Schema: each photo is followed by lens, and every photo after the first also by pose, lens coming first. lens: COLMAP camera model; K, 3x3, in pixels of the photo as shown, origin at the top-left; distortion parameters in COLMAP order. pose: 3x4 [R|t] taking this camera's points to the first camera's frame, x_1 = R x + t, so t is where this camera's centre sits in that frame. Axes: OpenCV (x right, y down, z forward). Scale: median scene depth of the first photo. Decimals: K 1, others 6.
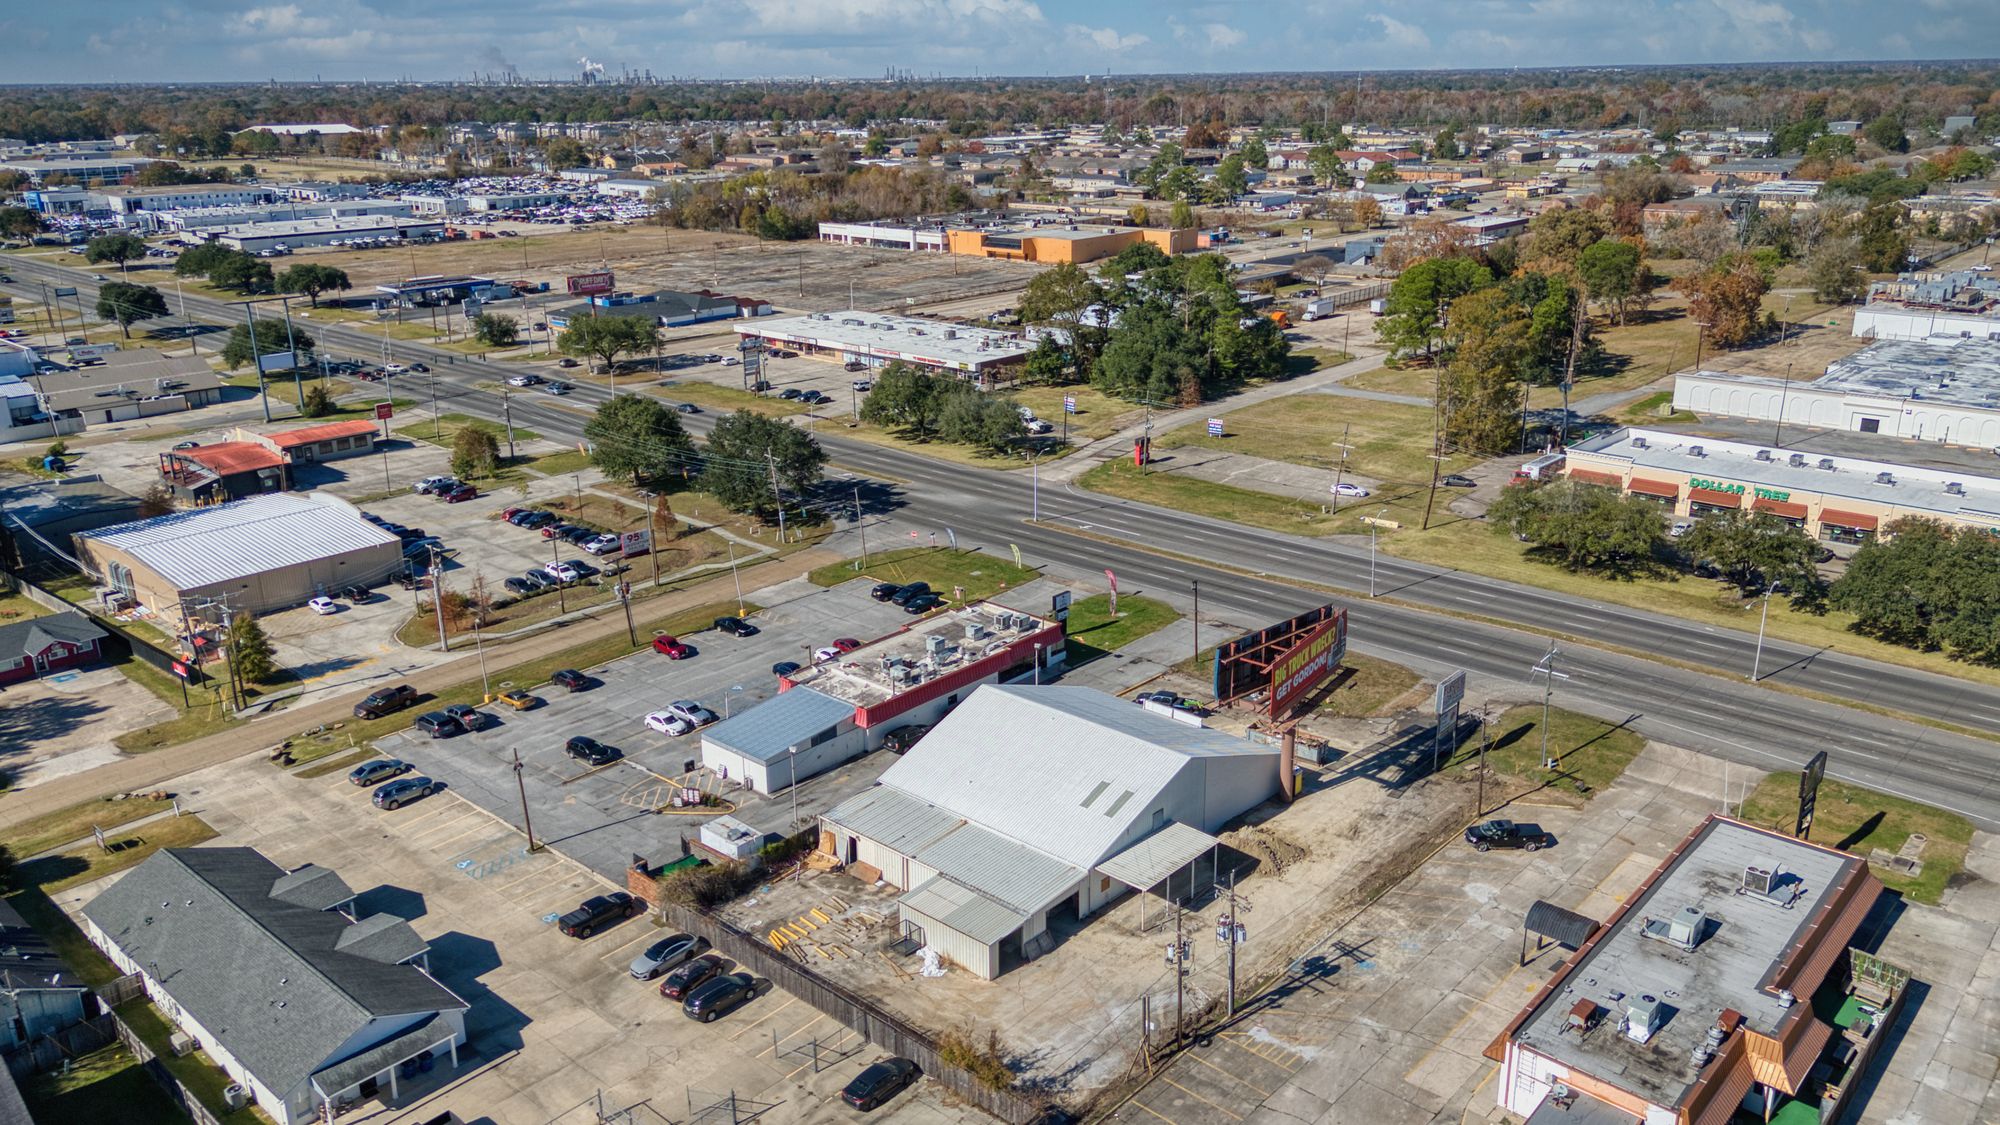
lens RADIAL K [[1462.2, 0, 1030.1], [0, 1462.2, 560.8], [0, 0, 1]] dist [0.095690, -0.104539]
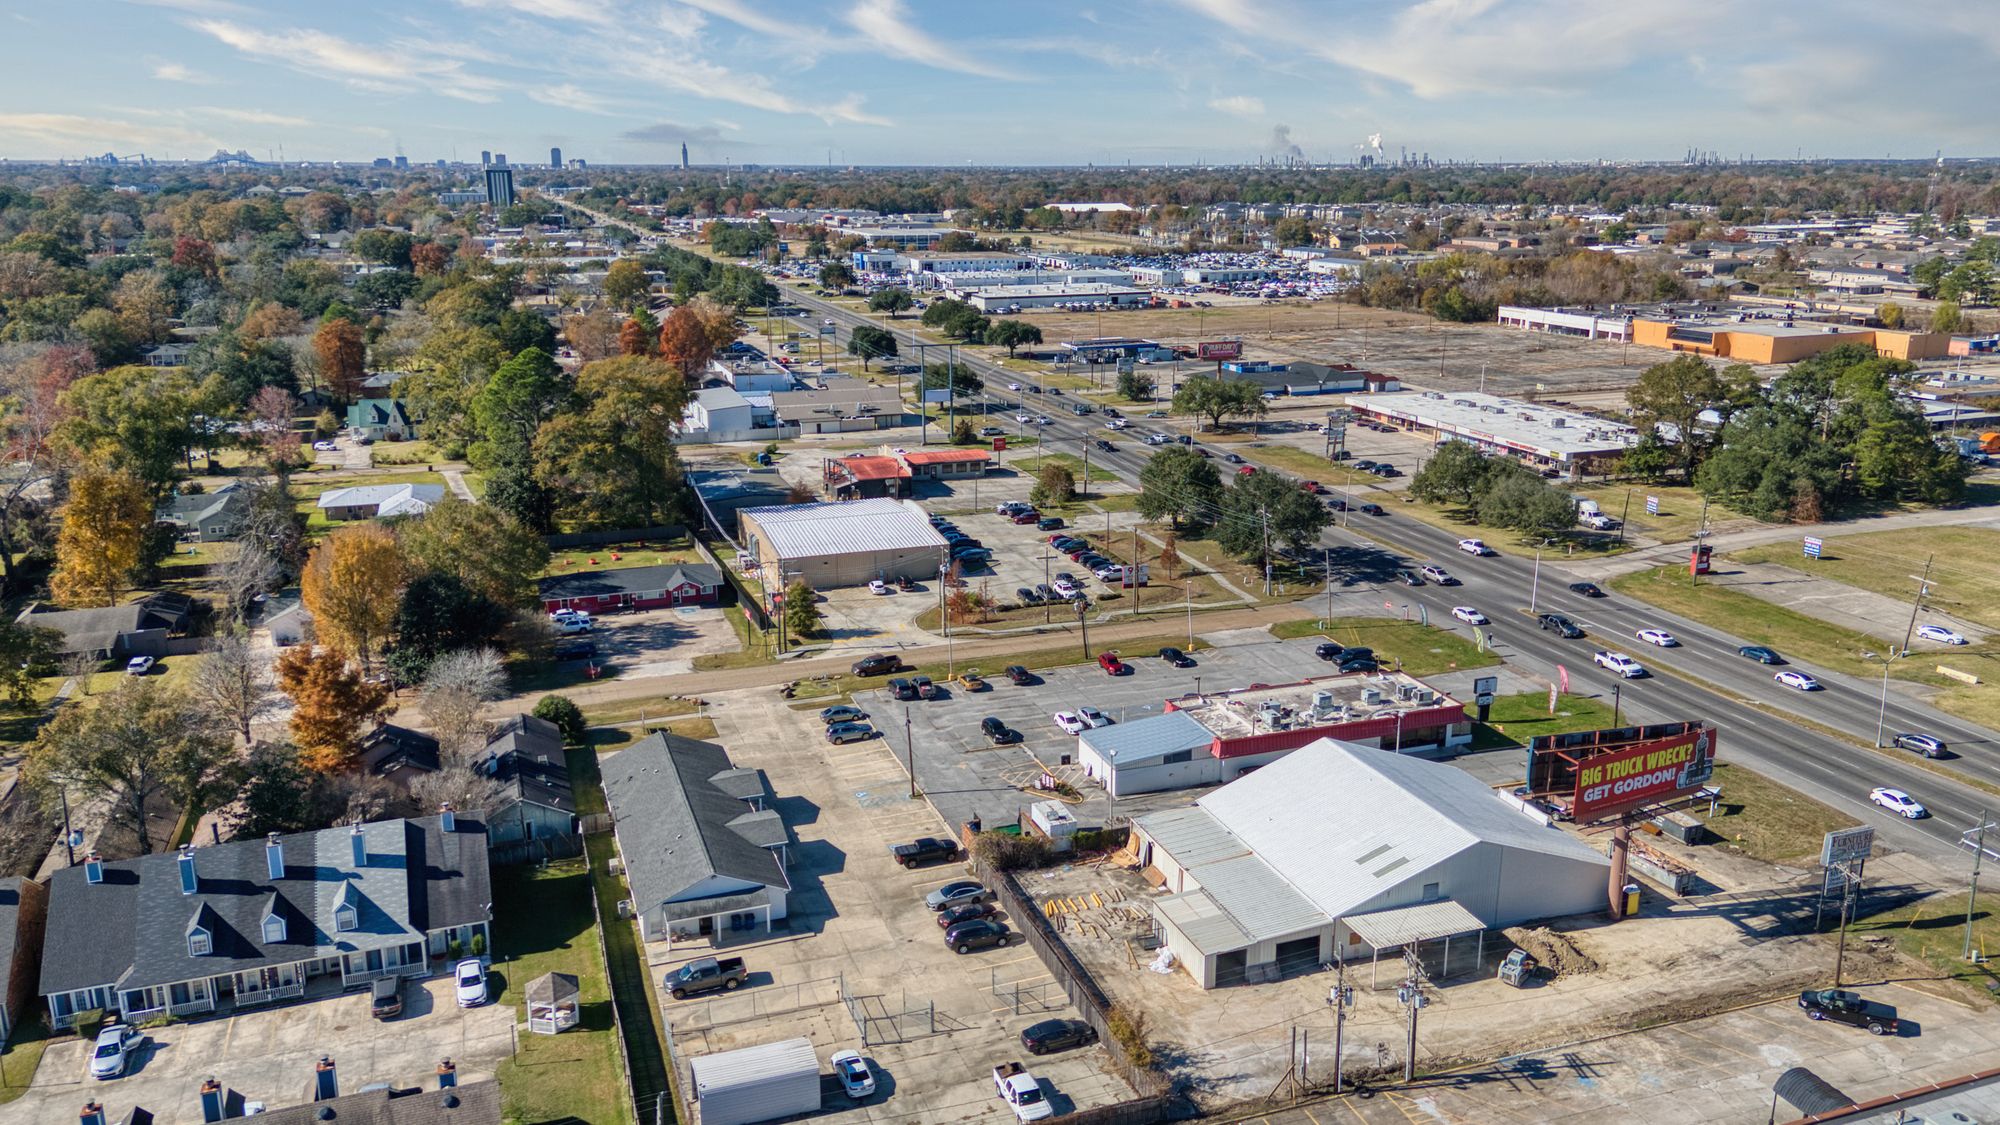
lens RADIAL K [[1462.2, 0, 1030.1], [0, 1462.2, 560.8], [0, 0, 1]] dist [0.095690, -0.104539]
pose [[0.884582, 0.132226, -0.447249, 0.138863], [-0.155120, 0.987785, -0.014768, 0.005196], [0.439833, 0.082441, 0.894287, -0.021771]]
